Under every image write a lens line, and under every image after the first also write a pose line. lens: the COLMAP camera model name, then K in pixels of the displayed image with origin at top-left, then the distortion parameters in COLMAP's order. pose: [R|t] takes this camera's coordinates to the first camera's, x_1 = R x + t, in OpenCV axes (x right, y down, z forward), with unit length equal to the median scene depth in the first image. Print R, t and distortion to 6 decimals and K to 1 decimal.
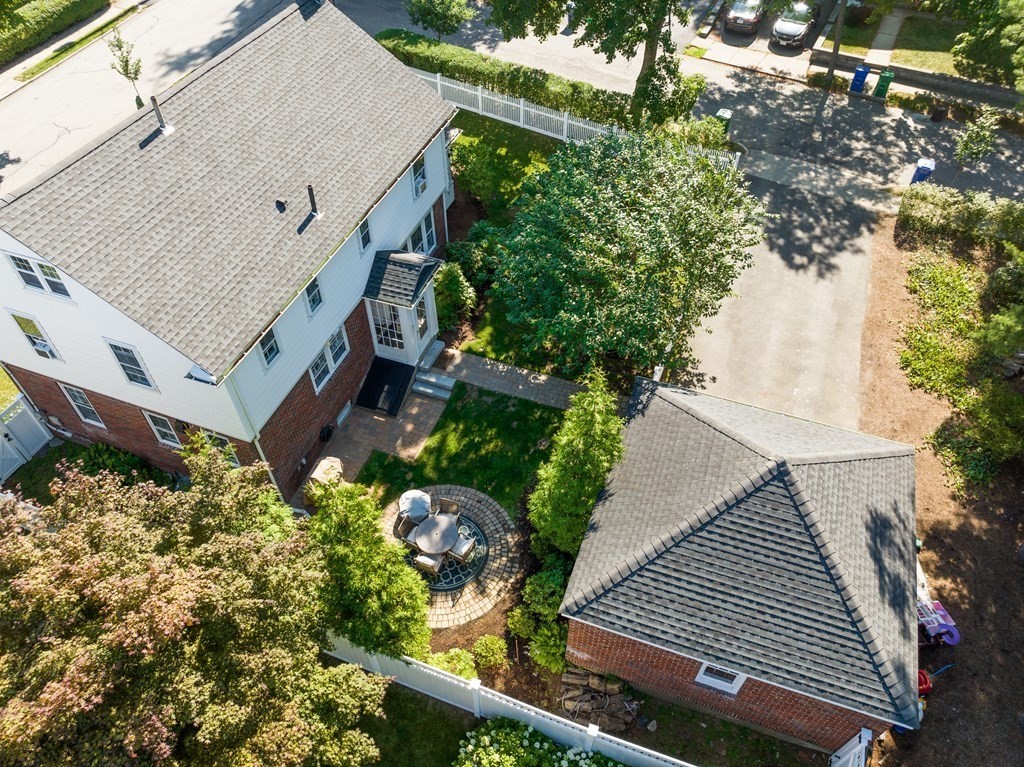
lens RADIAL K [[711.0, 0, 512.0], [0, 711.0, 383.5], [0, 0, 1]] dist [-0.006961, -0.005869]
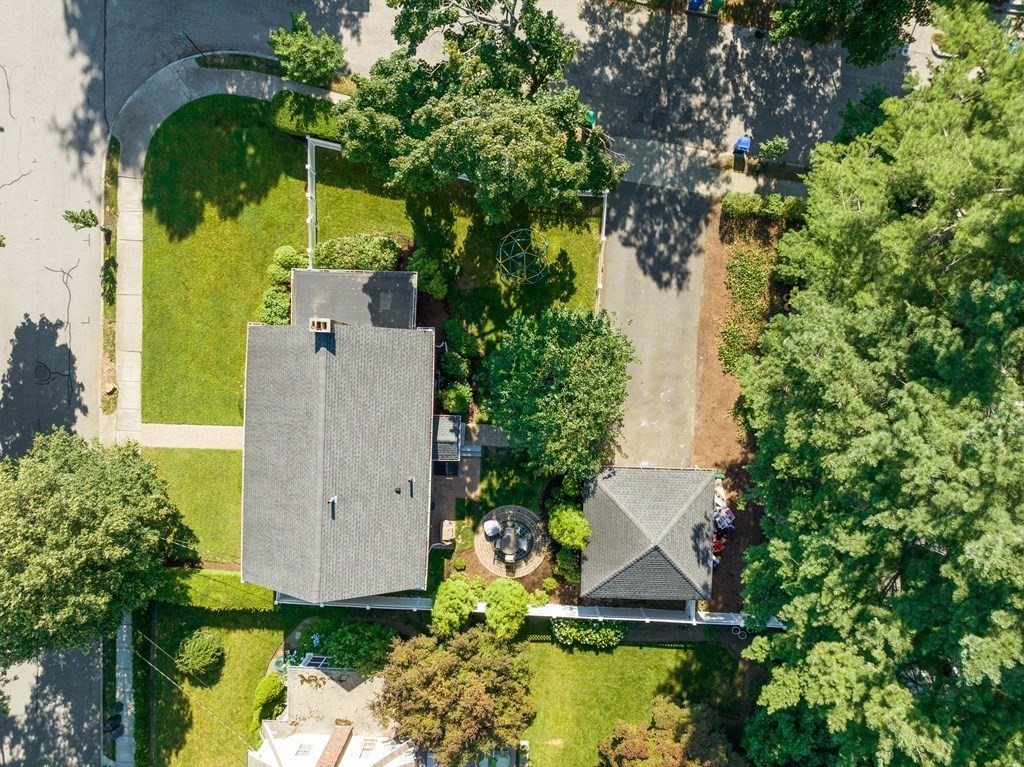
lens RADIAL K [[711.0, 0, 512.0], [0, 711.0, 383.5], [0, 0, 1]] dist [-0.006961, -0.005869]
pose [[0.949721, -0.312823, -0.013120, 0.053547], [0.239630, 0.699263, 0.673505, -1.036164], [-0.201513, -0.642786, 0.739066, -0.187900]]
